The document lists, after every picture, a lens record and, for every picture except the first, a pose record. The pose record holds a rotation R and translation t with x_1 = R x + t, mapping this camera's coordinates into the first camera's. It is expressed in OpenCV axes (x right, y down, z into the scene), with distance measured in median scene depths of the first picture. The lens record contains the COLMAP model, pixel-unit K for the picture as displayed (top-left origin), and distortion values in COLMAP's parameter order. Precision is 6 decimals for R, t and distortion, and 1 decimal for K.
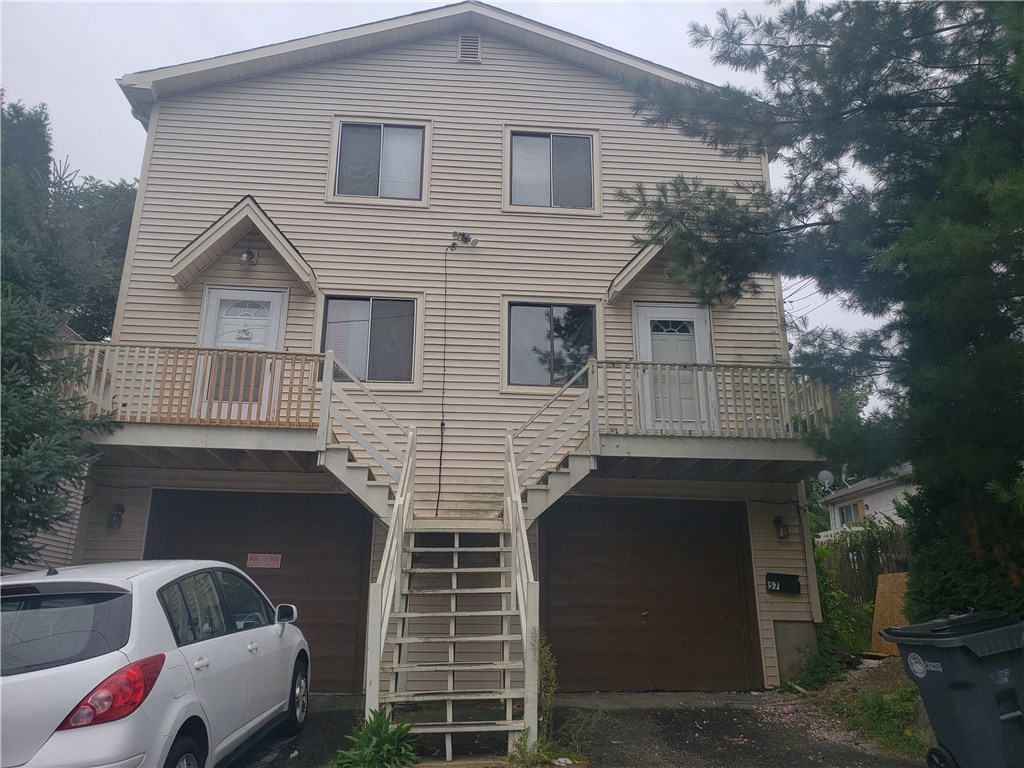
lens RADIAL K [[802.4, 0, 516.5], [0, 802.4, 368.9], [0, 0, 1]] dist [0.060416, -0.095640]
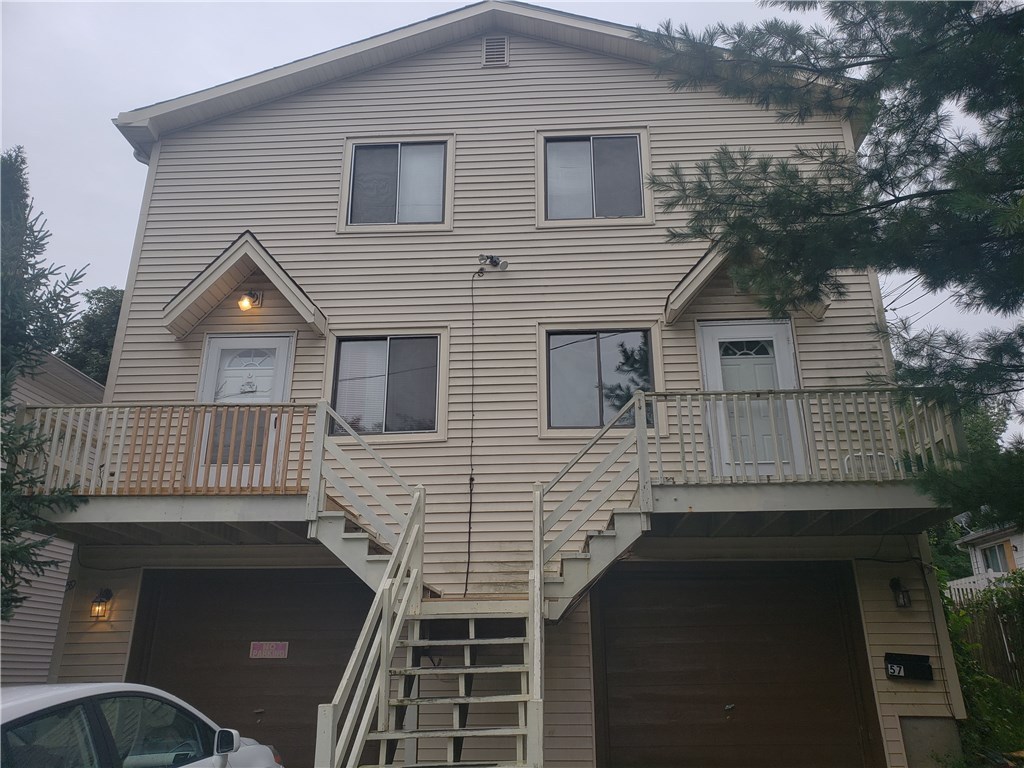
lens RADIAL K [[805.8, 0, 528.8], [0, 805.8, 377.6], [0, 0, 1]] dist [0.025004, -0.009902]
pose [[0.991423, -0.058249, -0.116997, 0.080441], [0.052871, 0.997420, -0.048564, 0.006856], [0.119524, 0.041962, 0.991944, 0.181992]]
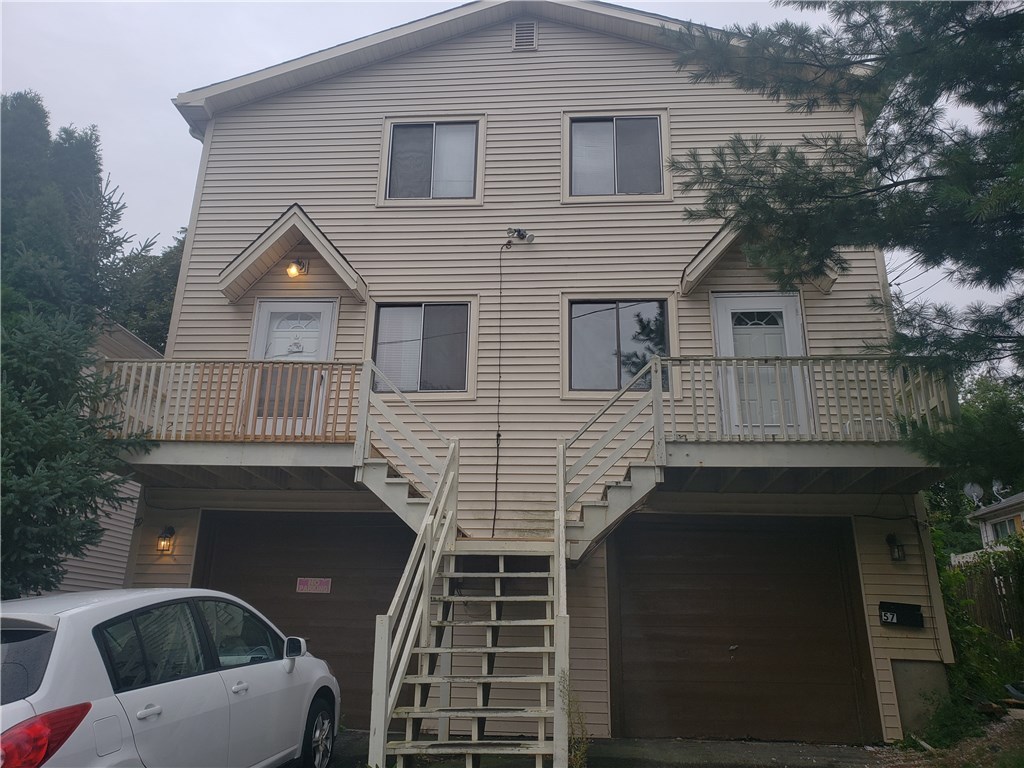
lens RADIAL K [[807.5, 0, 513.0], [0, 807.5, 360.0], [0, 0, 1]] dist [0.023024, -0.003153]
pose [[0.987471, -0.039608, -0.152747, 0.075431], [0.034542, 0.998766, -0.035676, 0.017718], [0.153972, 0.029953, 0.987621, 0.099896]]
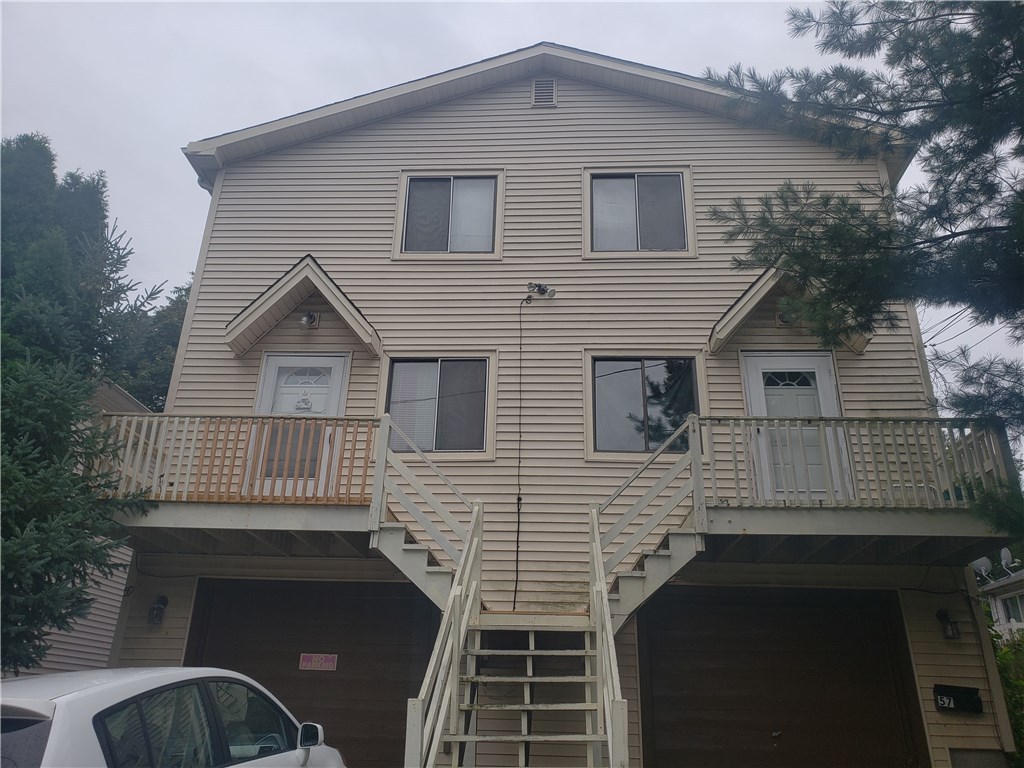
lens RADIAL K [[807.8, 0, 516.9], [0, 807.8, 363.8], [0, 0, 1]] dist [0.024509, -0.002923]
pose [[0.990915, -0.039749, -0.128481, 0.024365], [0.024972, 0.993093, -0.114643, 0.026076], [0.132150, 0.110393, 0.985063, 0.143472]]
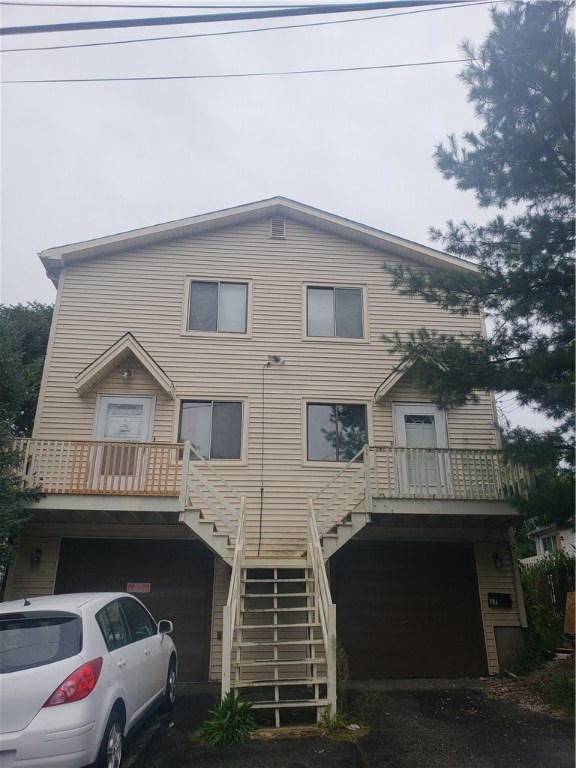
lens RADIAL K [[601.8, 0, 309.6], [0, 601.8, 396.2], [0, 0, 1]] dist [0.060416, -0.095640]
pose [[0.999883, -0.005481, 0.014280, -0.023989], [0.006298, 0.998309, -0.057792, -0.039289], [-0.013939, 0.057875, 0.998227, -0.100987]]
